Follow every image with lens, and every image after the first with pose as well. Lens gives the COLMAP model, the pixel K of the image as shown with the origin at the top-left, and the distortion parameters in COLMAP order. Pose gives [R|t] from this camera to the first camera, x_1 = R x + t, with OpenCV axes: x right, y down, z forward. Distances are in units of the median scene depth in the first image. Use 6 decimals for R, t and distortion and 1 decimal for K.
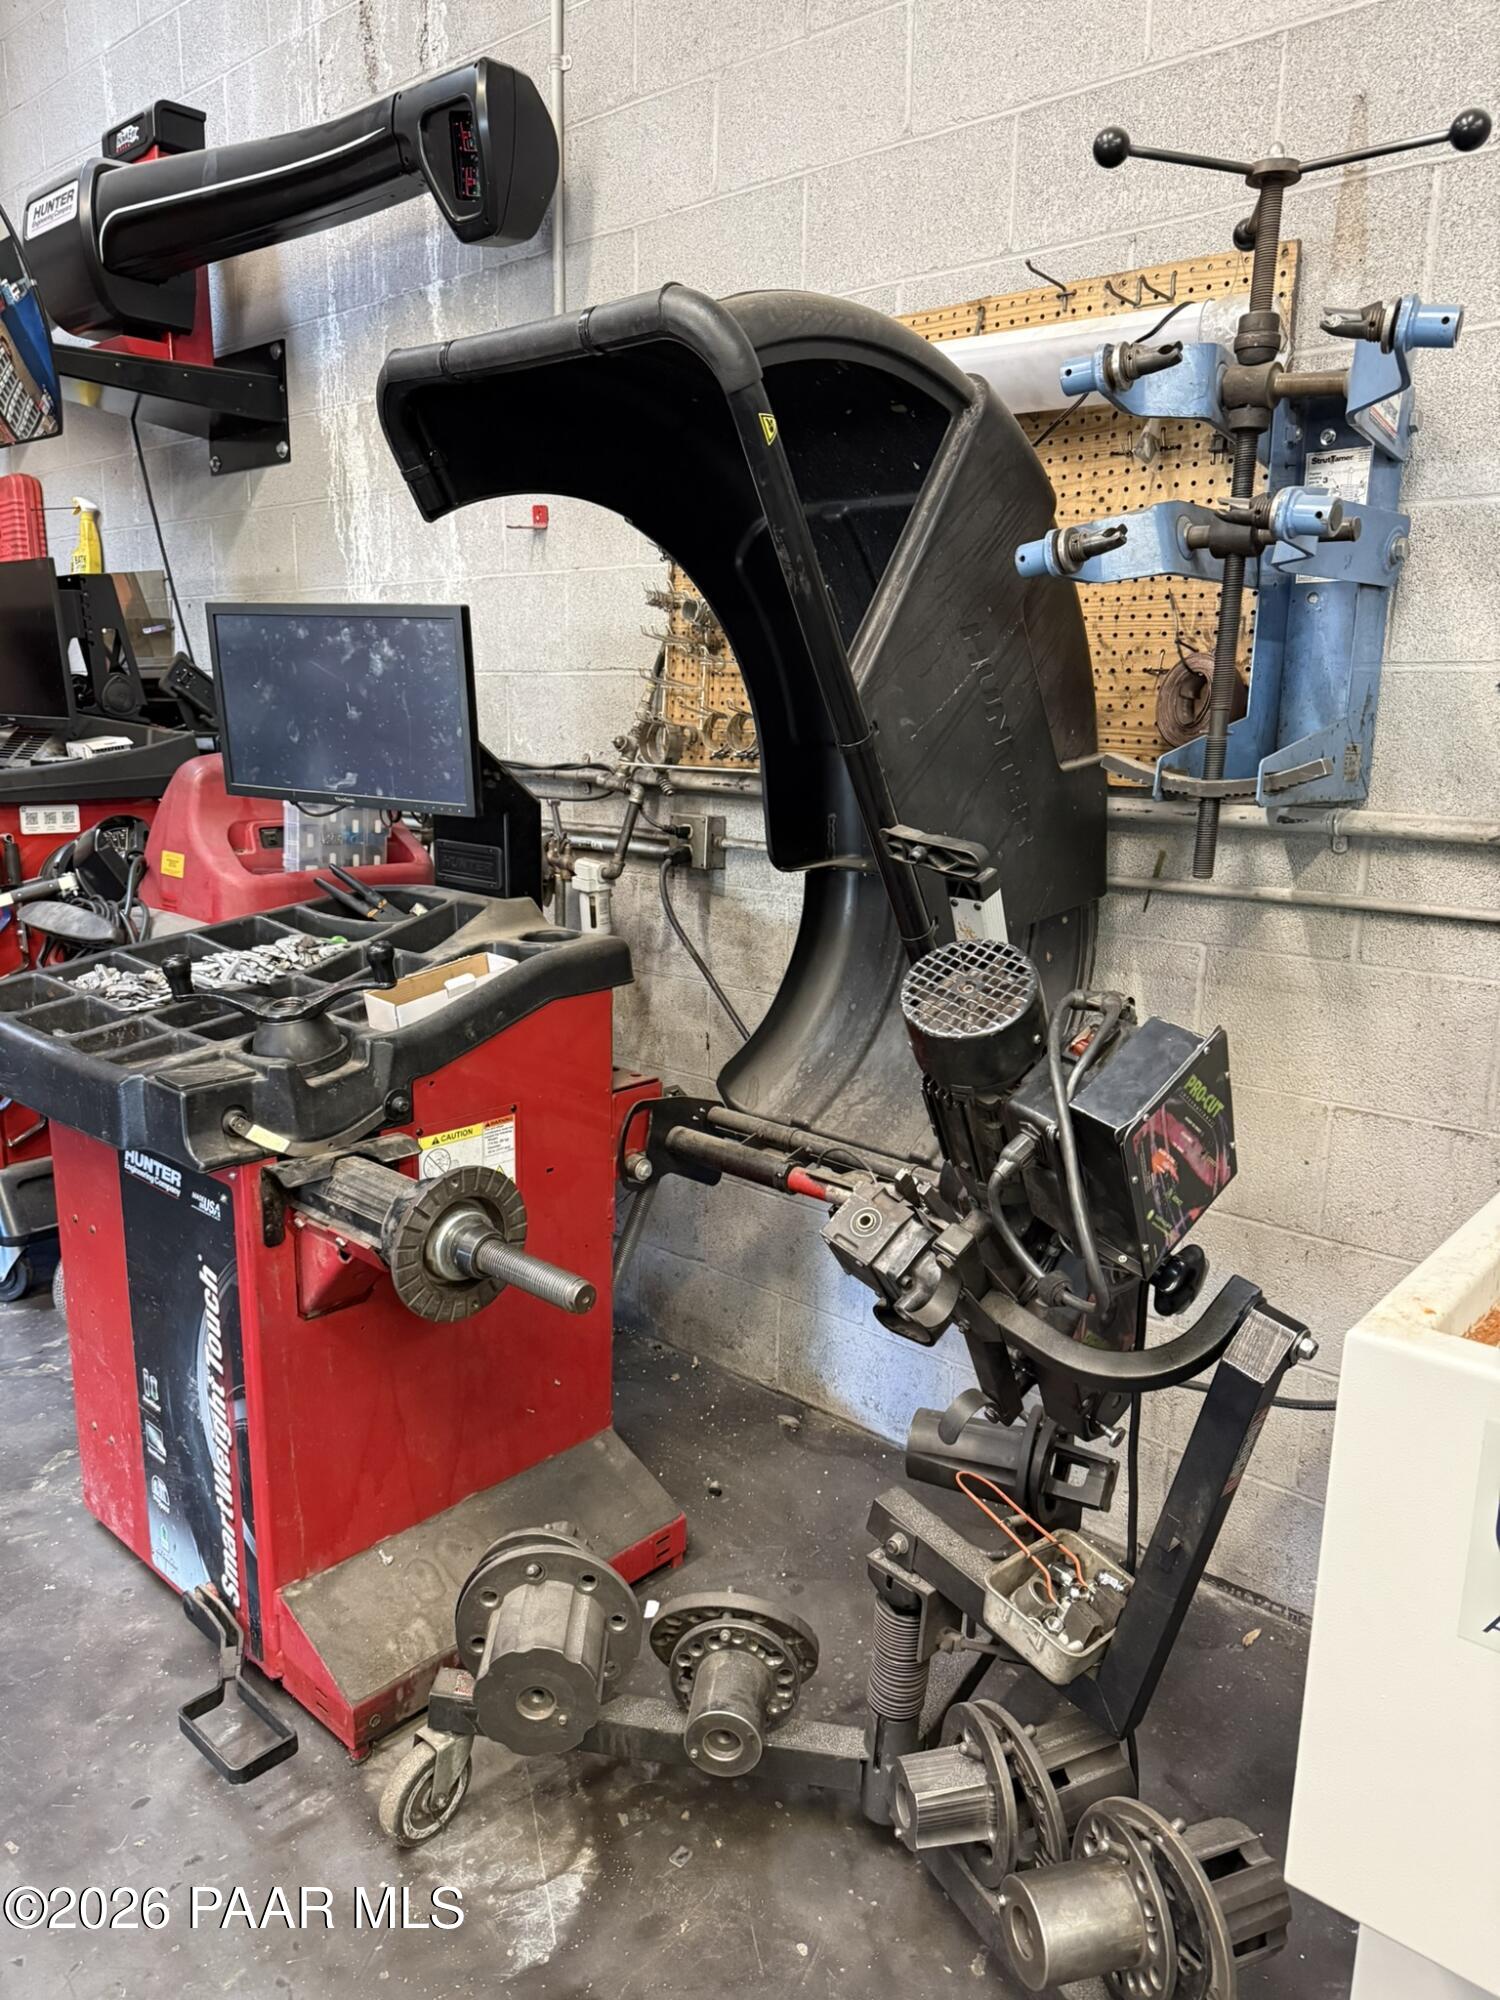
lens RADIAL K [[1411.1, 0, 739.0], [0, 1411.1, 998.5], [0, 0, 1]] dist [0.005793, -0.005488]
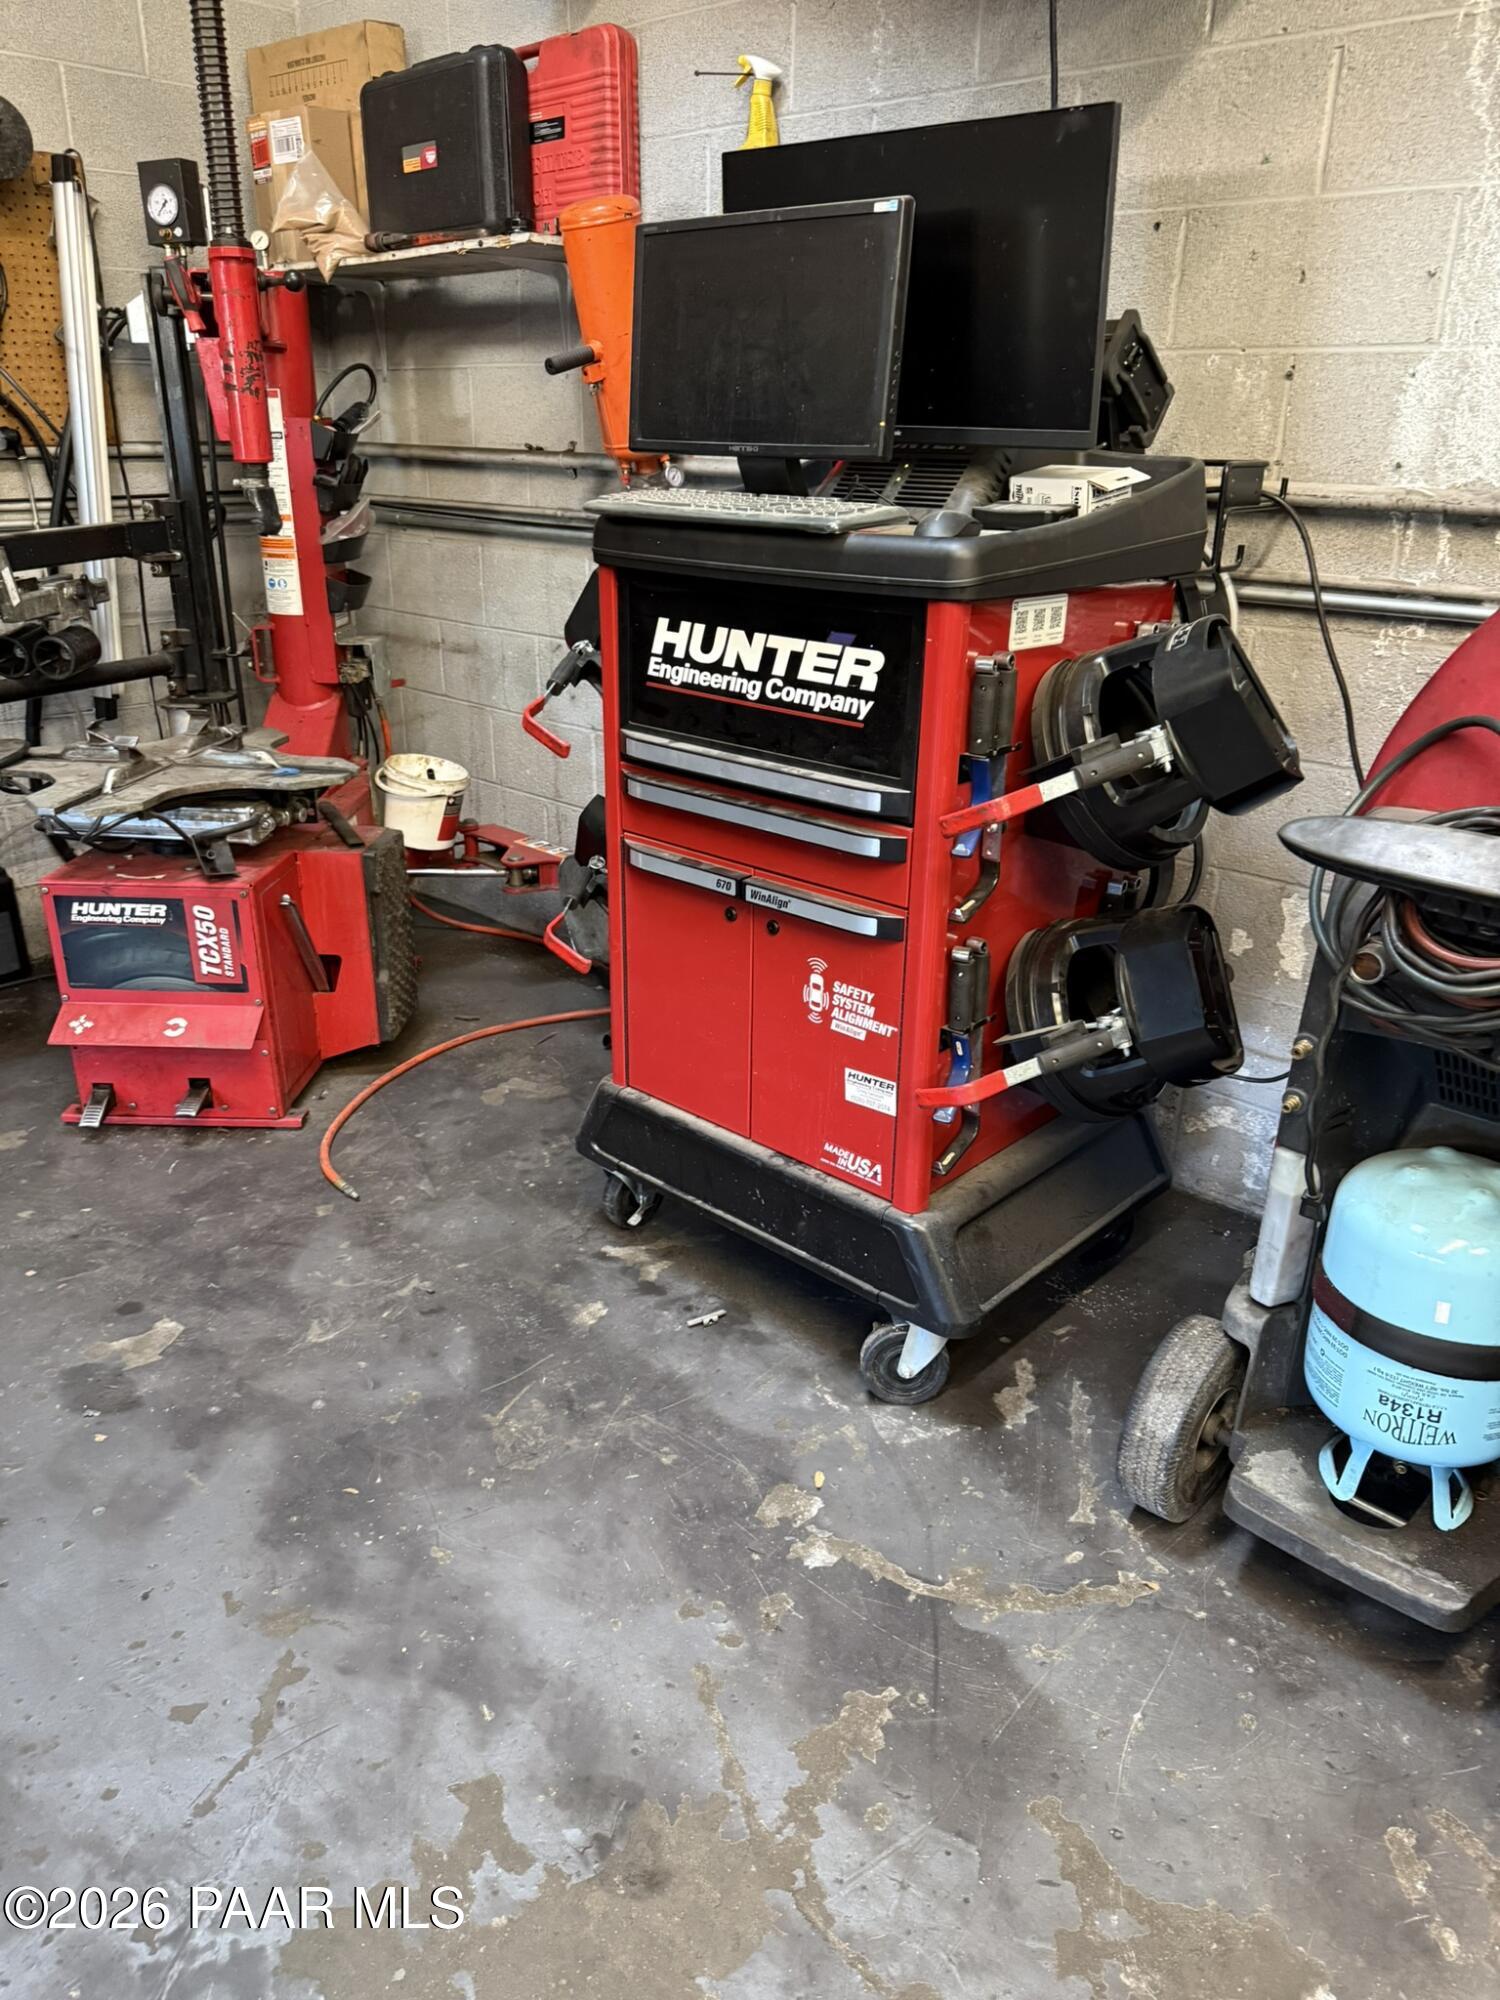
lens RADIAL K [[1392.1, 0, 747.1], [0, 1392.1, 995.2], [0, 0, 1]] dist [0.065680, -0.090609]
pose [[0.999646, 0.011566, -0.023954, -0.420922], [-0.007064, 0.983617, 0.180132, -0.057501], [0.025645, -0.179899, 0.983351, 0.300595]]
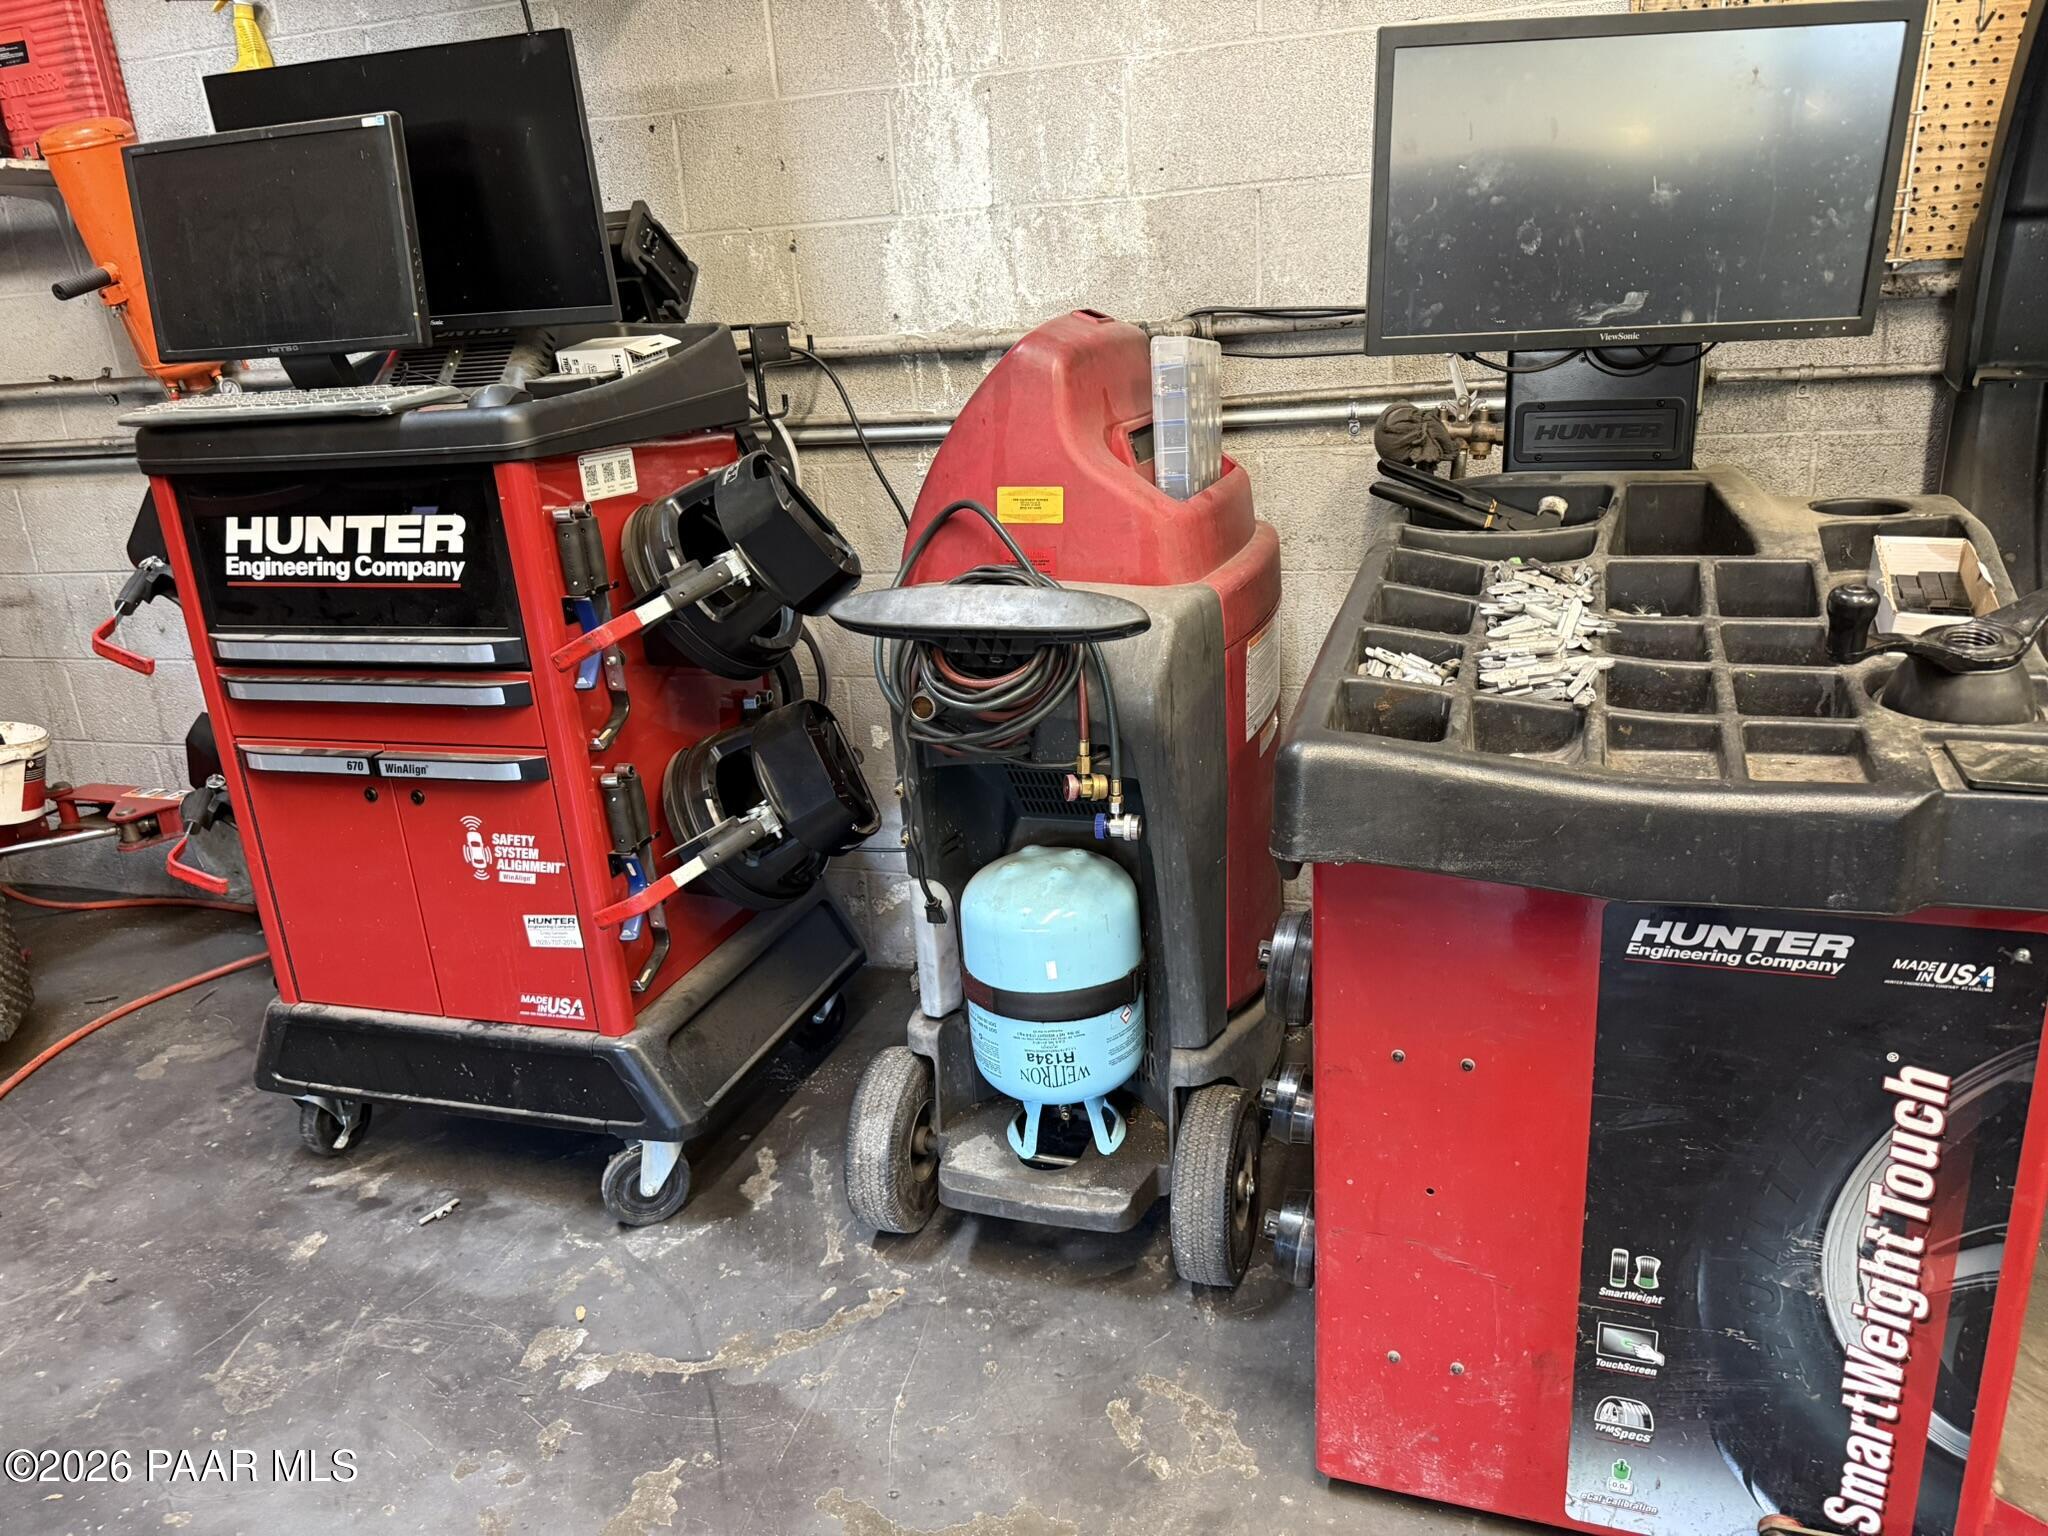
lens RADIAL K [[1425.5, 0, 1024.0], [0, 1425.5, 768.0], [0, 0, 1]] dist [0.065680, -0.090609]
pose [[0.916678, -0.192662, 0.350117, -0.405117], [0.156443, 0.979196, 0.129230, -0.037676], [-0.367731, -0.063689, 0.927749, 0.238693]]
